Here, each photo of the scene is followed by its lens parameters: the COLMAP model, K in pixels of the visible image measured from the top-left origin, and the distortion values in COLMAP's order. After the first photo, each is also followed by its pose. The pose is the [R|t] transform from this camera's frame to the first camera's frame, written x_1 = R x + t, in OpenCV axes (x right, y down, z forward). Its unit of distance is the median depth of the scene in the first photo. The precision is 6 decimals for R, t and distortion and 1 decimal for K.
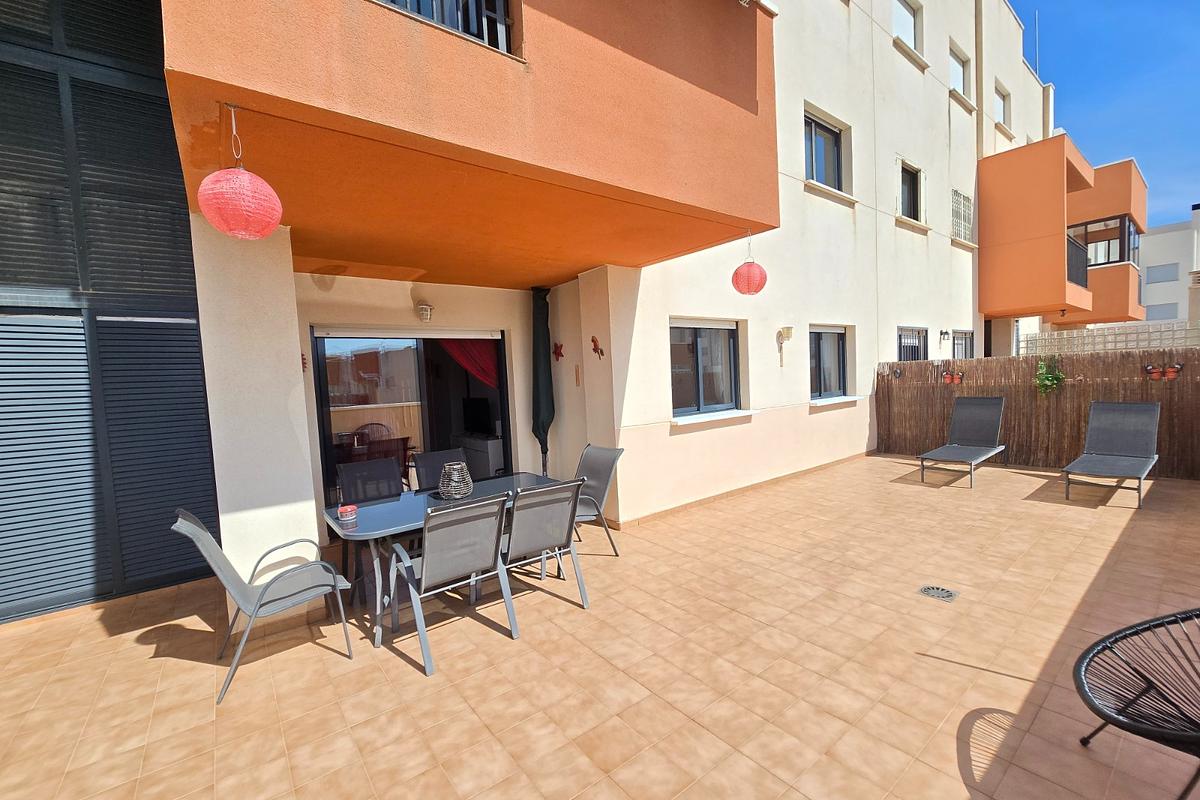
lens RADIAL K [[489.8, 0, 595.1], [0, 489.8, 399.5], [0, 0, 1]] dist [-0.005075, 0.000380]
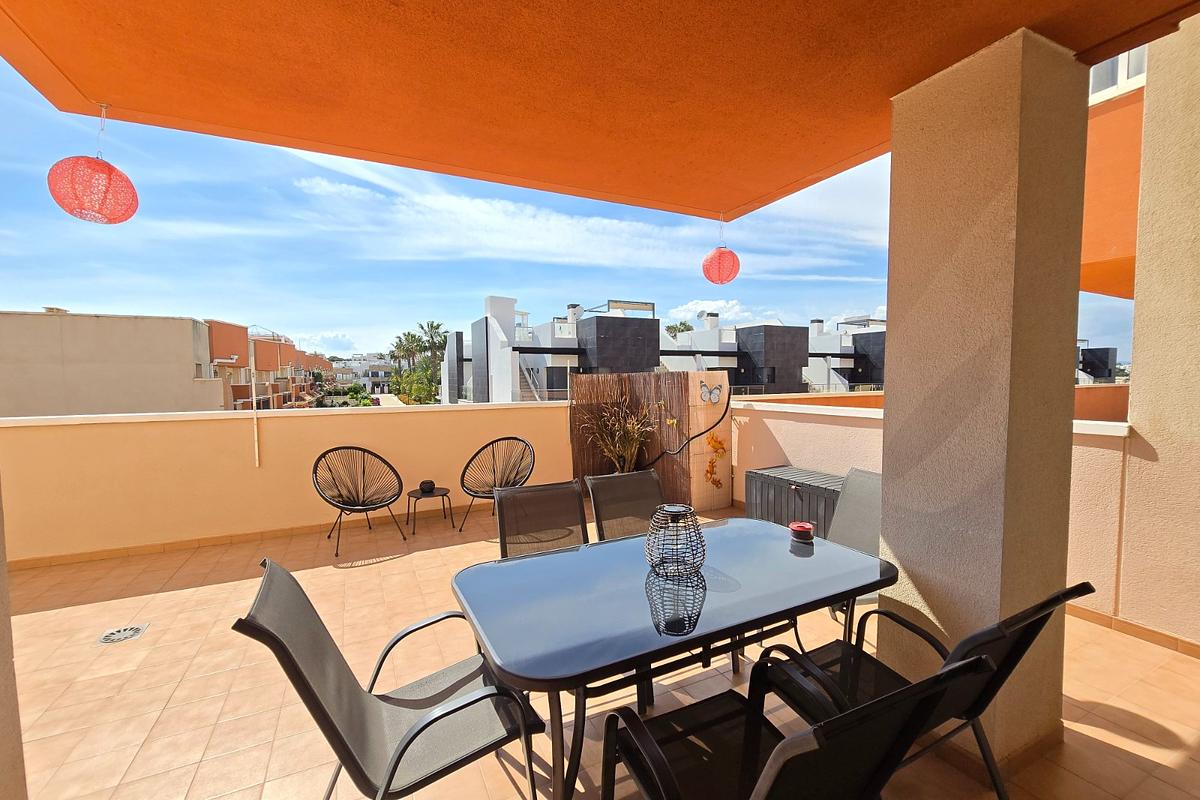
lens RADIAL K [[489.8, 0, 594.6], [0, 489.8, 403.6], [0, 0, 1]] dist [-0.005075, 0.000380]
pose [[-0.978973, 0.047724, 0.198328, -0.282729], [0.065972, 0.994070, 0.086446, -0.035568], [-0.193026, 0.097712, -0.976316, 1.395588]]
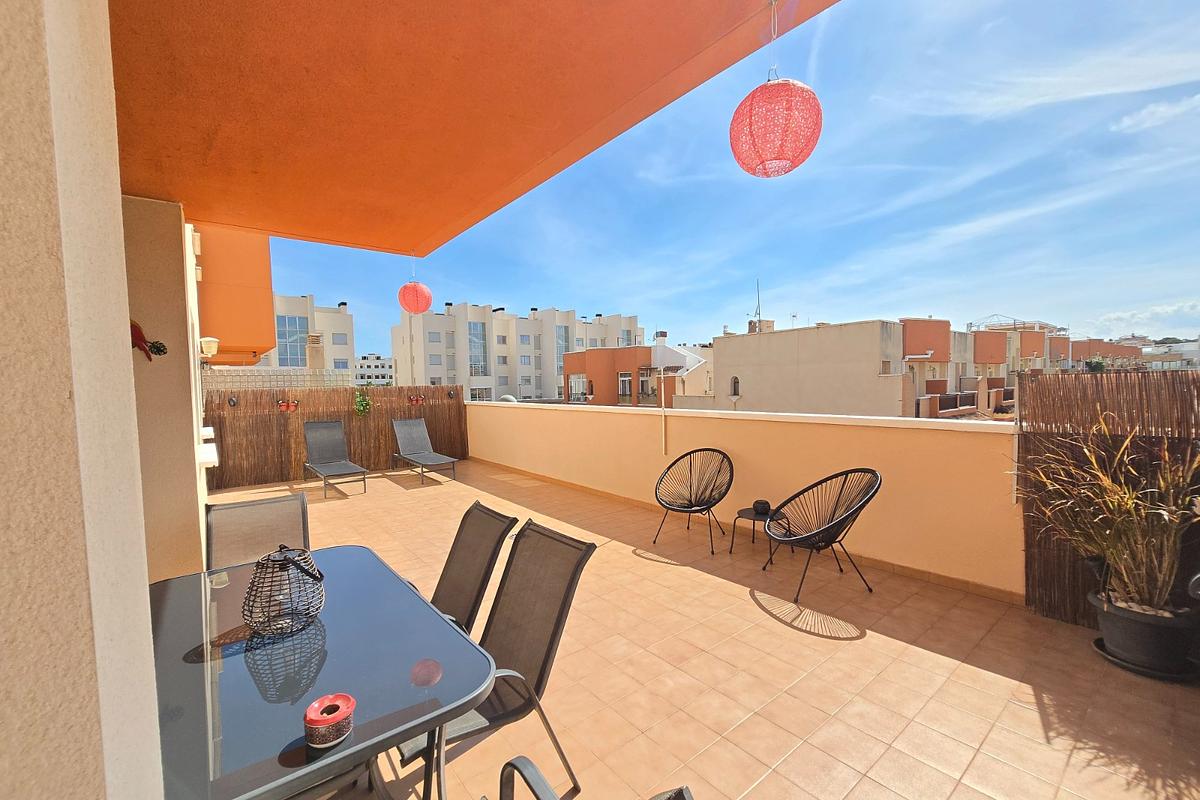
lens RADIAL K [[489.8, 0, 603.8], [0, 489.8, 401.3], [0, 0, 1]] dist [-0.005075, 0.000380]
pose [[-0.027799, 0.010274, 0.999561, -0.703062], [0.067238, 0.997702, -0.008385, 0.005010], [-0.997350, 0.066976, -0.028426, 0.629187]]
